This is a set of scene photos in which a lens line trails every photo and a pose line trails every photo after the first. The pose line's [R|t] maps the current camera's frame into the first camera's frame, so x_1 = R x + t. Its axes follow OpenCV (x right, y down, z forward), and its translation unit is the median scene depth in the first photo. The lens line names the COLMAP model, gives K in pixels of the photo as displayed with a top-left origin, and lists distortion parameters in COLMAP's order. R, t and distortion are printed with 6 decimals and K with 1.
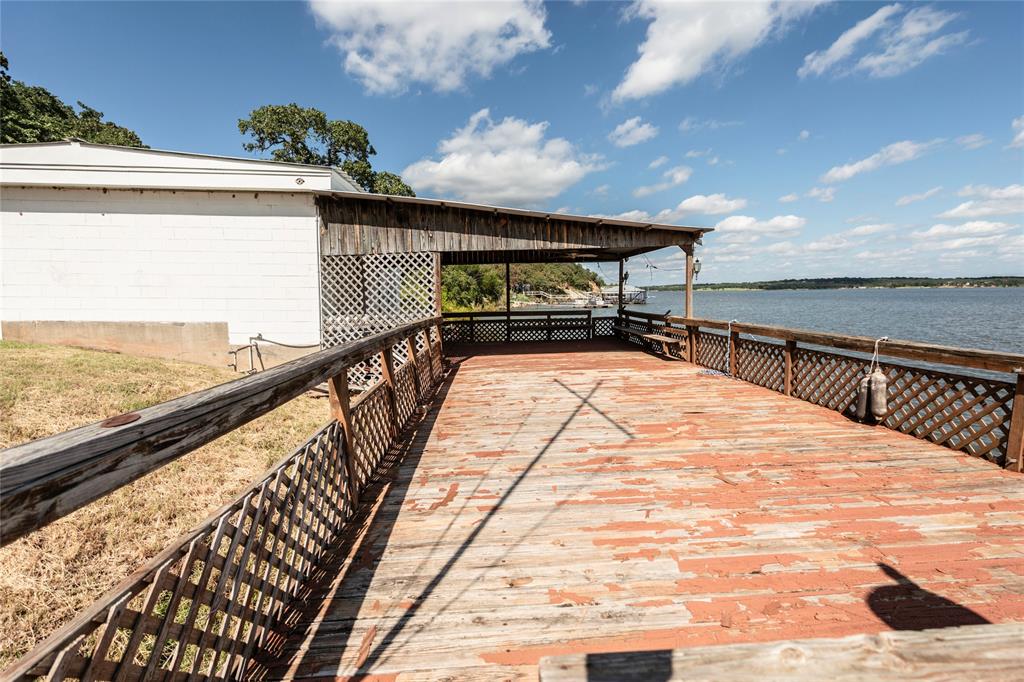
lens RADIAL K [[466.4, 0, 514.4], [0, 466.4, 339.5], [0, 0, 1]] dist [-0.005365, 0.000018]
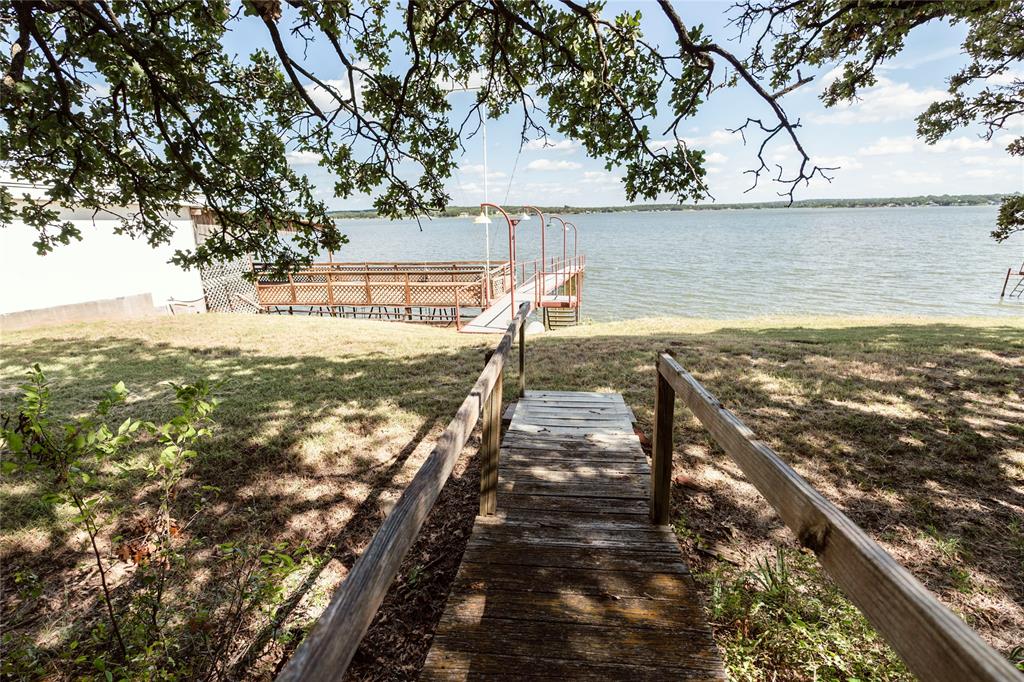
lens RADIAL K [[466.4, 0, 514.4], [0, 466.4, 339.5], [0, 0, 1]] dist [-0.005365, 0.000018]
pose [[0.271392, -0.241955, 0.931560, -1.731167], [0.114556, 0.969126, 0.218338, -0.082418], [-0.955627, 0.047460, 0.290731, -0.551923]]
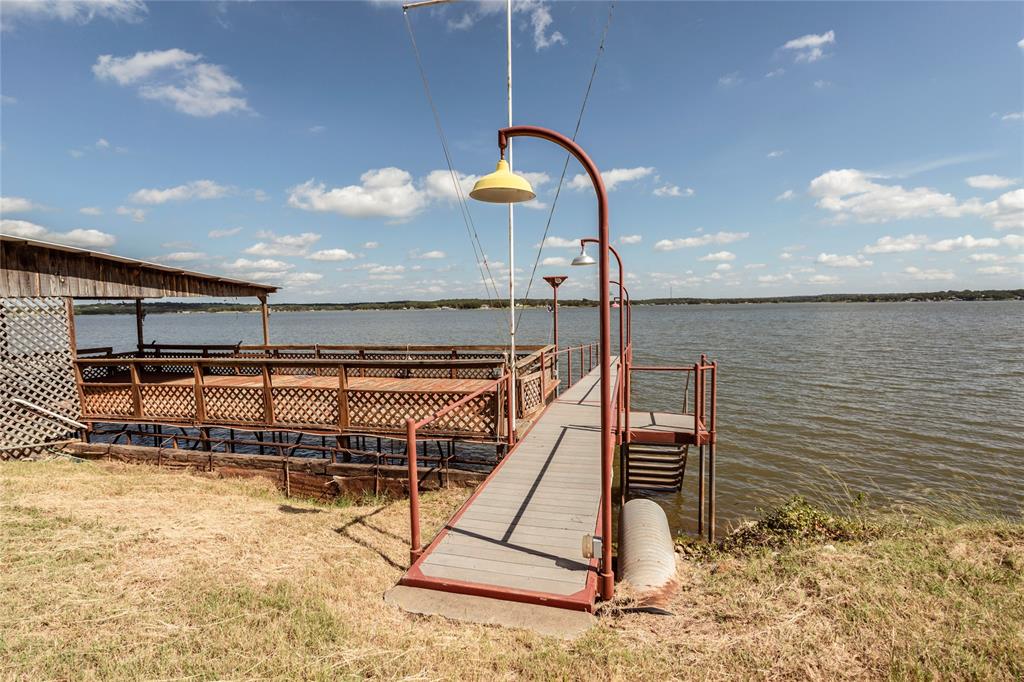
lens RADIAL K [[469.4, 0, 511.2], [0, 469.4, 342.3], [0, 0, 1]] dist [-0.005965, 0.000442]
pose [[0.316265, -0.061510, 0.946675, -0.839303], [0.105553, 0.993981, 0.029321, -0.018406], [-0.942780, 0.090652, 0.320854, -0.223994]]
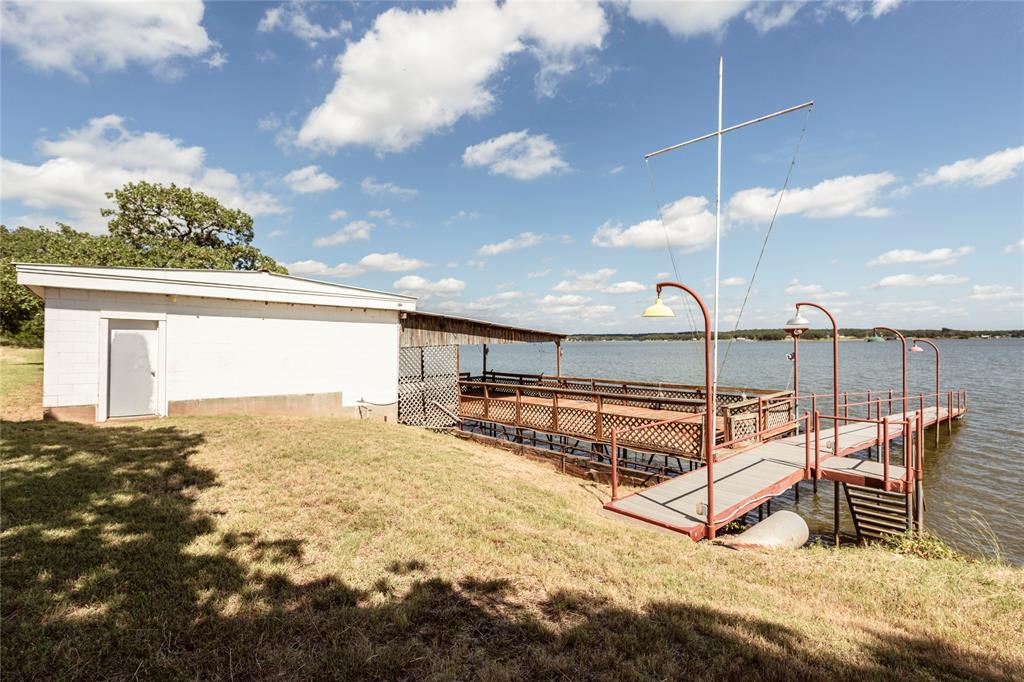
lens RADIAL K [[469.3, 0, 514.3], [0, 469.3, 356.3], [0, 0, 1]] dist [-0.002963, -0.000039]
pose [[0.790694, -0.011771, 0.612098, -1.098006], [0.057495, 0.996824, -0.055102, -0.035715], [-0.609505, 0.078761, 0.788860, -0.533521]]
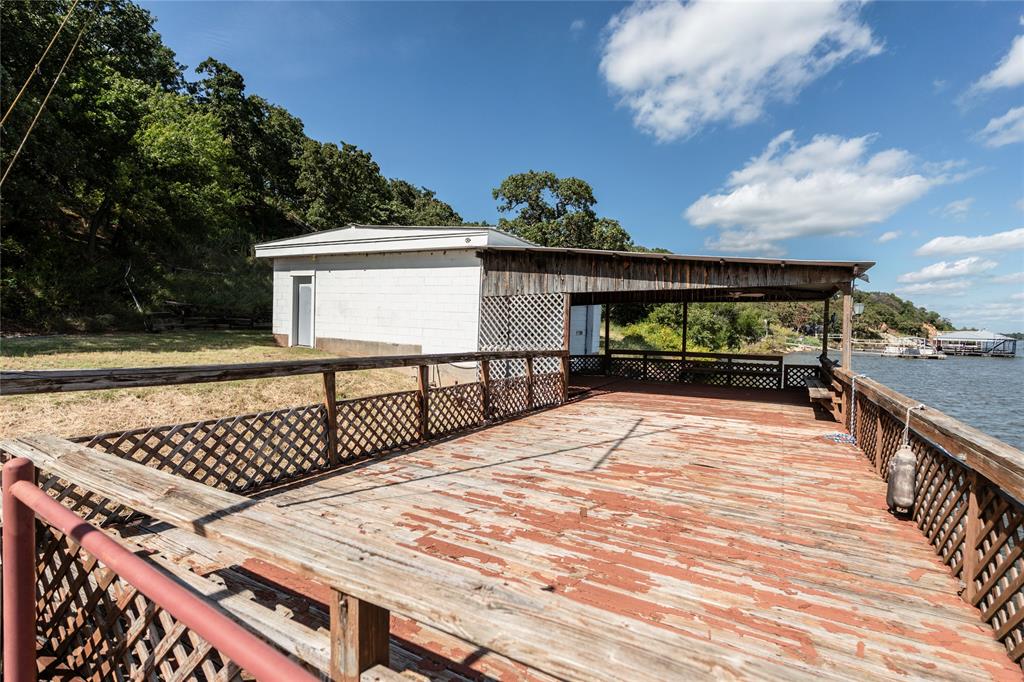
lens RADIAL K [[465.8, 0, 512.0], [0, 465.8, 341.0], [0, 0, 1]] dist [-0.005327, -0.000072]
pose [[0.840508, 0.047939, -0.539673, 0.337192], [-0.087860, 0.994954, -0.048454, -0.007075], [0.534627, 0.088142, 0.840479, -0.003212]]
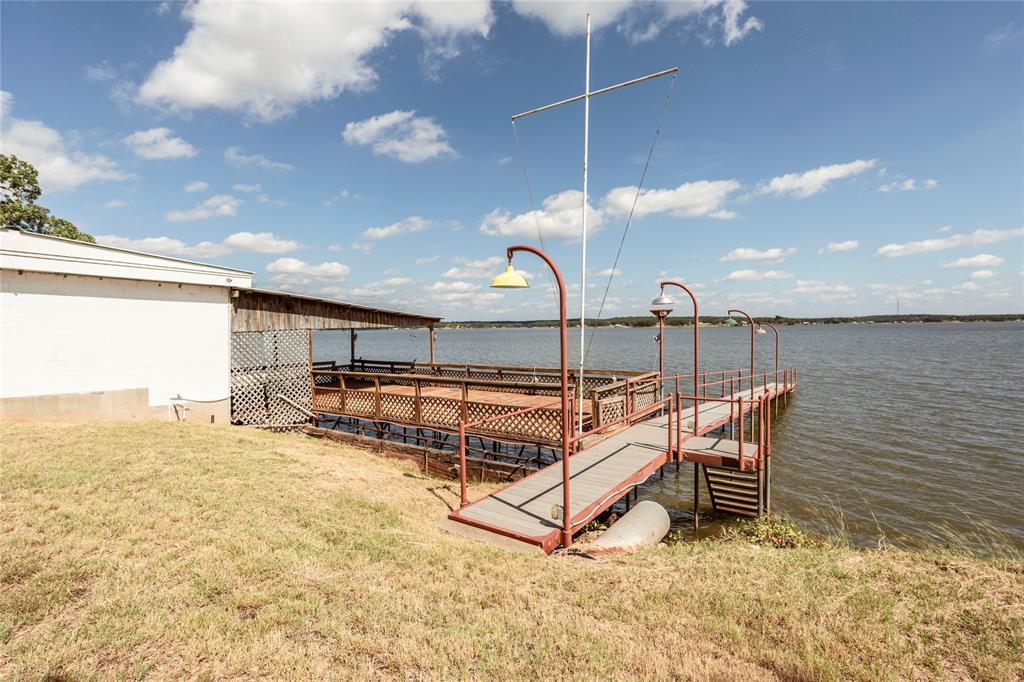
lens RADIAL K [[469.0, 0, 513.9], [0, 469.0, 344.3], [0, 0, 1]] dist [-0.005592, 0.000192]
pose [[0.629807, -0.021698, 0.776449, -0.952510], [0.080356, 0.996066, -0.037344, -0.027001], [-0.772584, 0.085912, 0.629073, -0.488953]]
